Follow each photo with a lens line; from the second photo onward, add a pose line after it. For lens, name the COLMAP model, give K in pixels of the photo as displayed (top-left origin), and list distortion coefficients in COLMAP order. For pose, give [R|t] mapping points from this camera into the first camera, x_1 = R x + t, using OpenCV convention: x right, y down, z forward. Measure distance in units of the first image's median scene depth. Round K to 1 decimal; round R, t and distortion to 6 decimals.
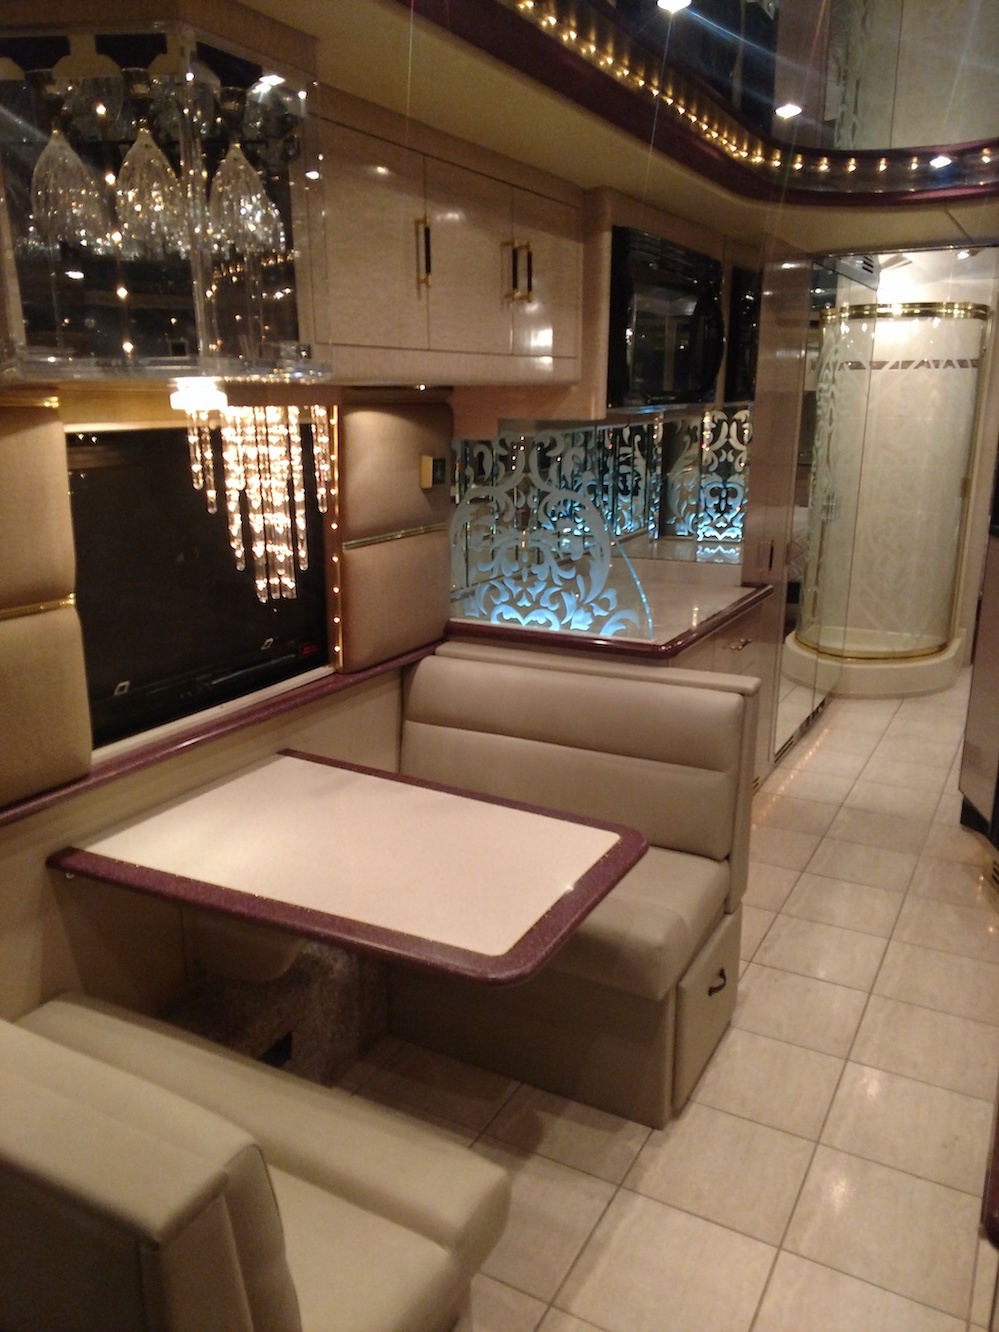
lens RADIAL K [[1038.8, 0, 490.9], [0, 1038.8, 672.3], [0, 0, 1]] dist [0.125401, -0.151961]
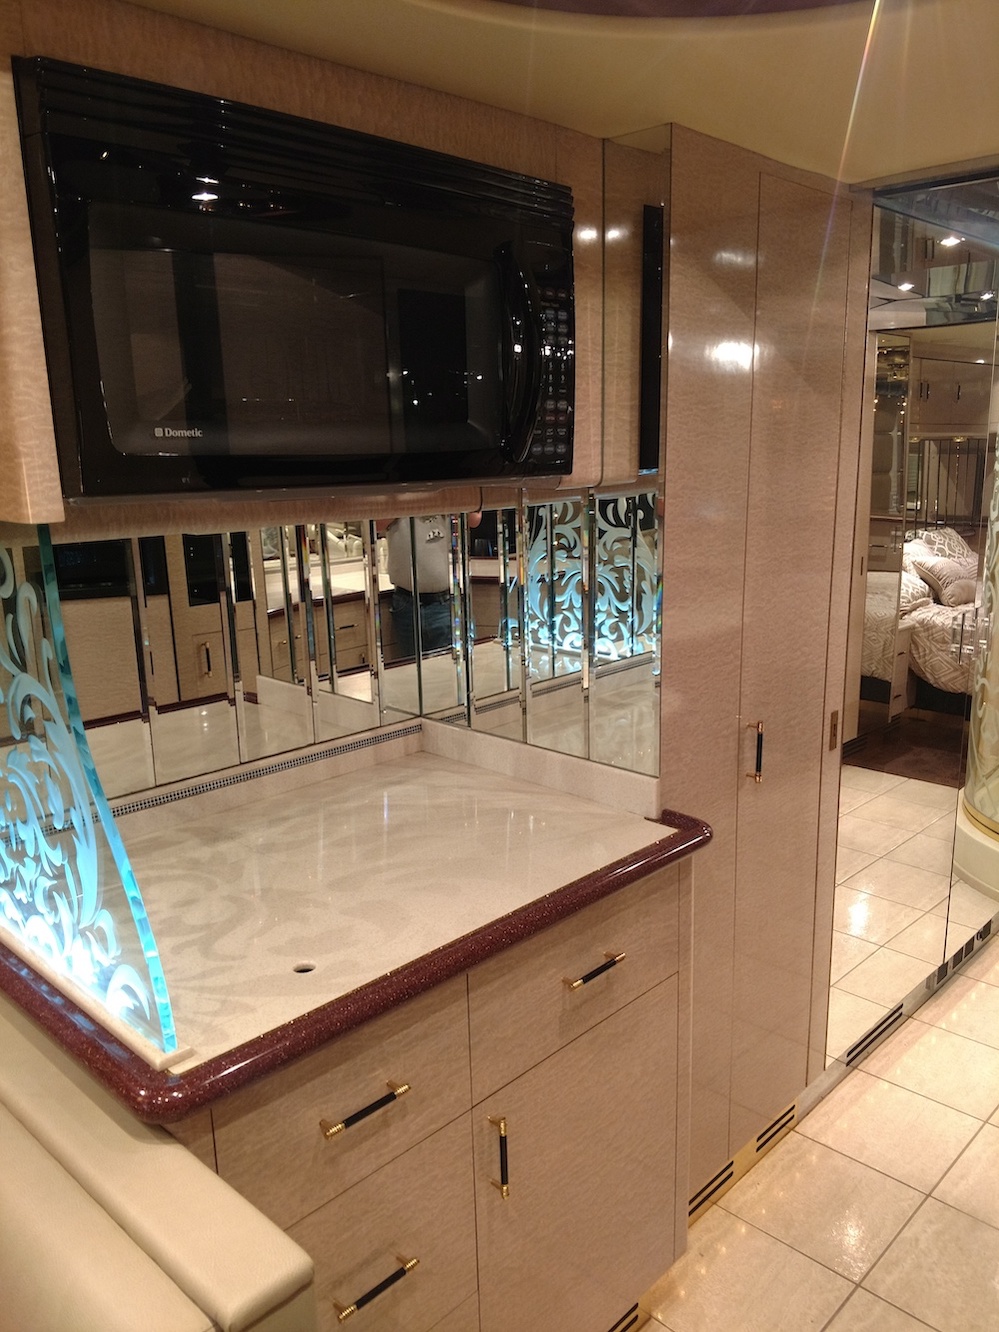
lens RADIAL K [[1059.6, 0, 489.1], [0, 1059.6, 680.5], [0, 0, 1]] dist [0.066065, -0.080648]
pose [[0.965084, 0.023080, -0.260922, 0.353201], [-0.032005, 0.999037, -0.030009, -0.158649], [0.259978, 0.037312, 0.964893, 0.565930]]
